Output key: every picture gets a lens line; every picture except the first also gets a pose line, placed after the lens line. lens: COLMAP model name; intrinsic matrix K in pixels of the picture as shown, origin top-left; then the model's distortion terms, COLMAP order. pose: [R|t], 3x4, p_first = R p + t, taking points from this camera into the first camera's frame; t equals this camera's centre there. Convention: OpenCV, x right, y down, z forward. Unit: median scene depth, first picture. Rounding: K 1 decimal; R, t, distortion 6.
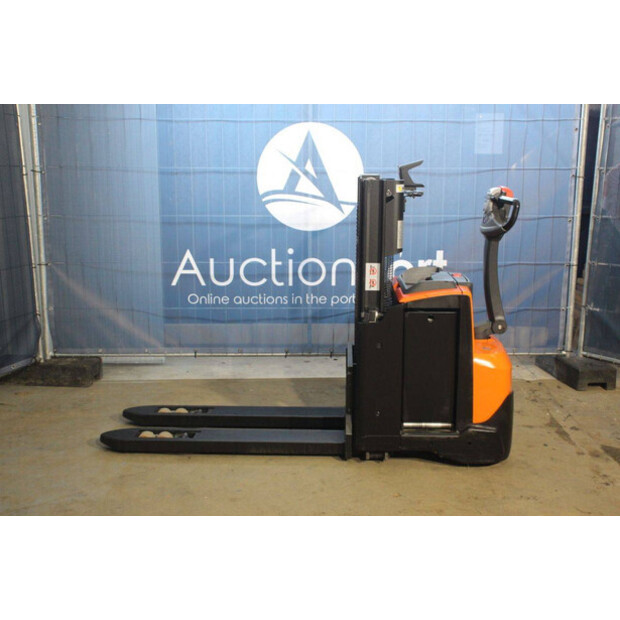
lens RADIAL K [[780.3, 0, 310.0], [0, 780.3, 310.0], [0, 0, 1]] dist [-0.005349, 0.058602]
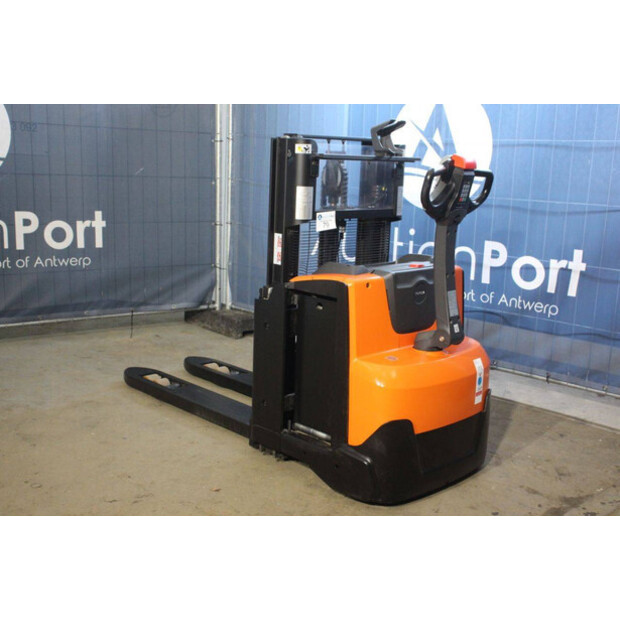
lens RADIAL K [[780.3, 0, 310.0], [0, 780.3, 310.0], [0, 0, 1]] dist [-0.005349, 0.058602]
pose [[0.723667, 0.159393, -0.671491, 0.551073], [-0.157054, 0.985471, 0.064665, -0.029080], [0.672042, 0.058665, 0.738186, 0.292064]]
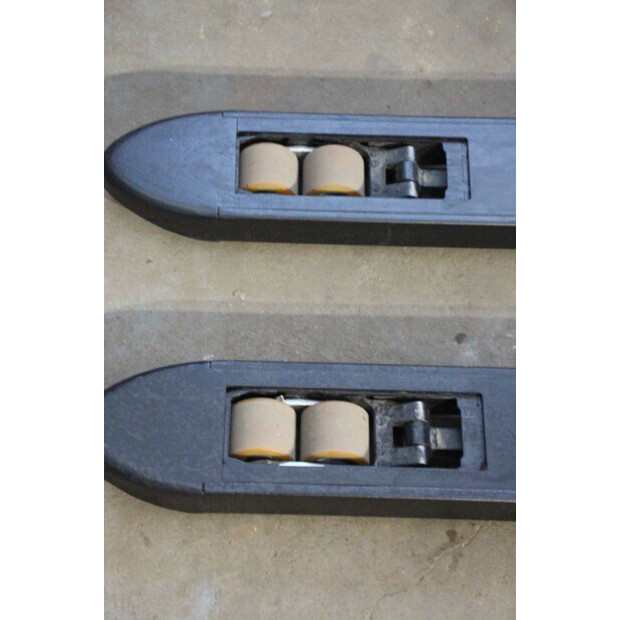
lens RADIAL K [[1449.7, 0, 310.0], [0, 1449.7, 310.0], [0, 0, 1]] dist [0.438740, 0.078194]
pose [[0.998112, -0.007381, 0.060982, -0.187420], [-0.040871, 0.661323, 0.748987, -0.172646], [-0.045857, -0.750065, 0.659773, 0.610778]]
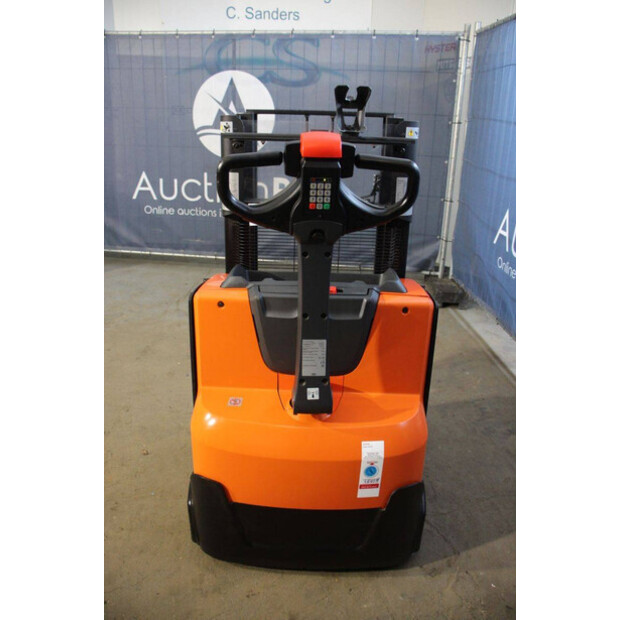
lens RADIAL K [[507.9, 0, 310.0], [0, 507.9, 310.0], [0, 0, 1]] dist [-0.188846, 0.188830]
pose [[0.016733, 0.356370, -0.934195, 0.458632], [-0.201983, 0.916268, 0.345913, -0.132736], [0.979246, 0.182903, 0.087313, 0.811485]]
